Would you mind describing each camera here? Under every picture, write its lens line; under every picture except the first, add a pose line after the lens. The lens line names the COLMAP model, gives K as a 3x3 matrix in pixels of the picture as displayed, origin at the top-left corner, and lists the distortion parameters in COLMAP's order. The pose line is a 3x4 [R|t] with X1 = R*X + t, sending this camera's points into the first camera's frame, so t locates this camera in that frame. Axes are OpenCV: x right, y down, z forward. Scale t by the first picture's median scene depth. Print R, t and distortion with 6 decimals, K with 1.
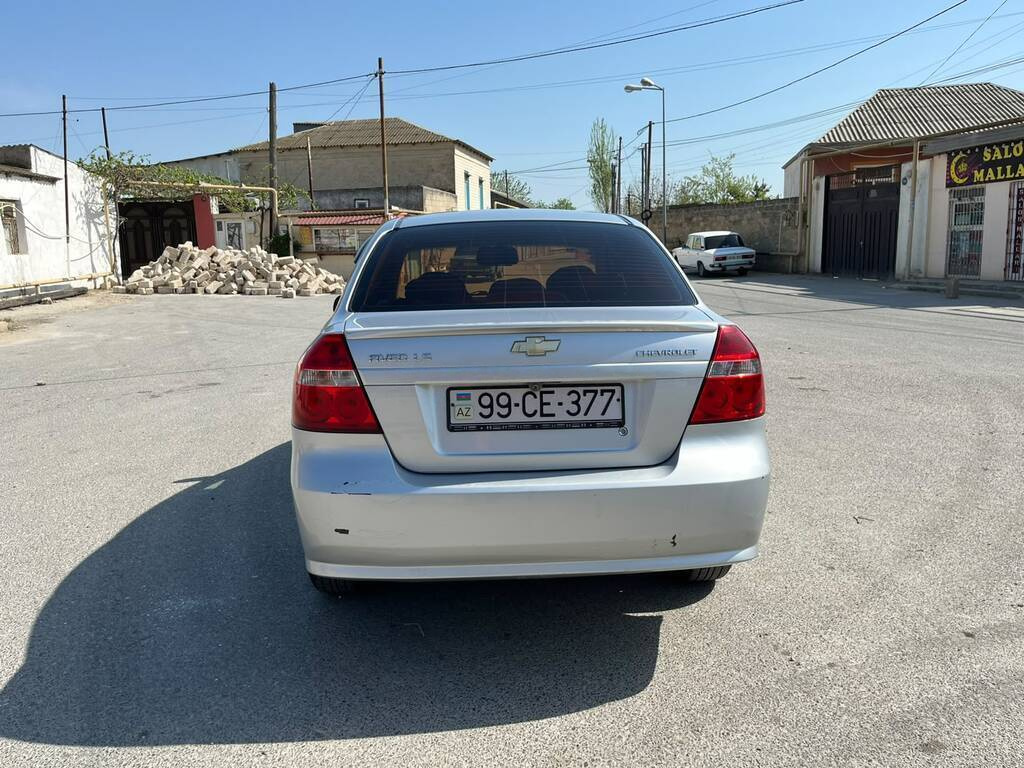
lens RADIAL K [[814.5, 0, 516.6], [0, 814.5, 372.3], [0, 0, 1]] dist [0.050118, -0.044082]
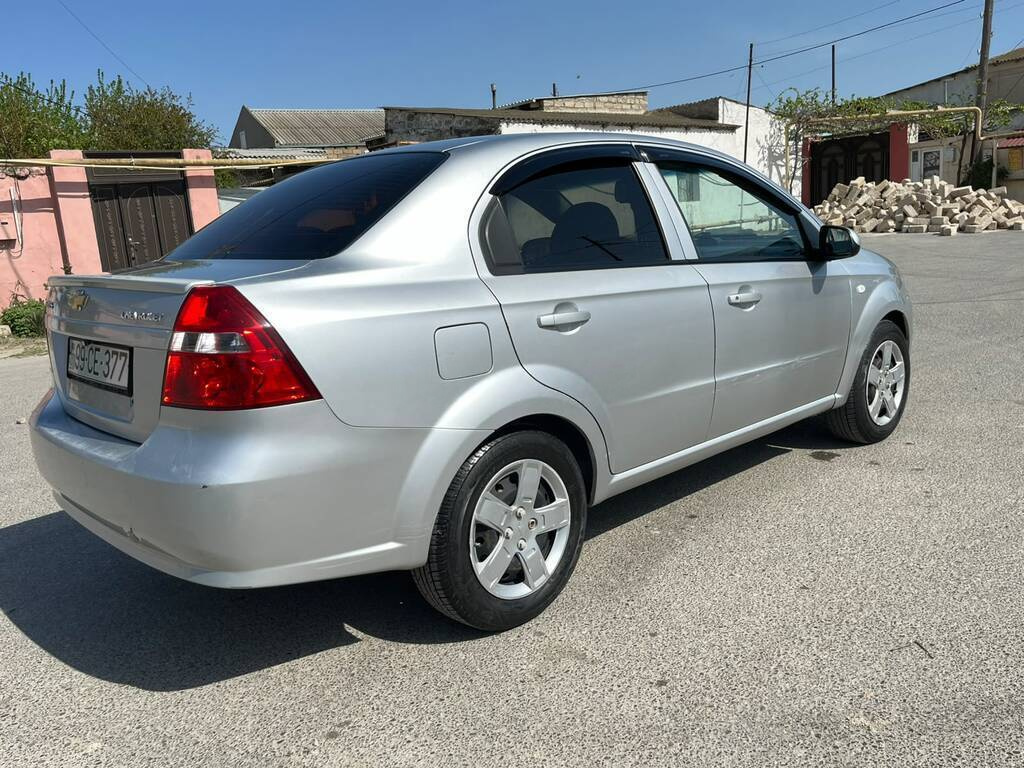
lens RADIAL K [[814.5, 0, 516.5], [0, 814.5, 389.8], [0, 0, 1]] dist [0.050118, -0.044082]
pose [[0.642513, 0.132926, -0.754658, 0.102723], [-0.060804, 0.990578, 0.122713, -0.007244], [0.763859, -0.032958, 0.644541, 0.071455]]
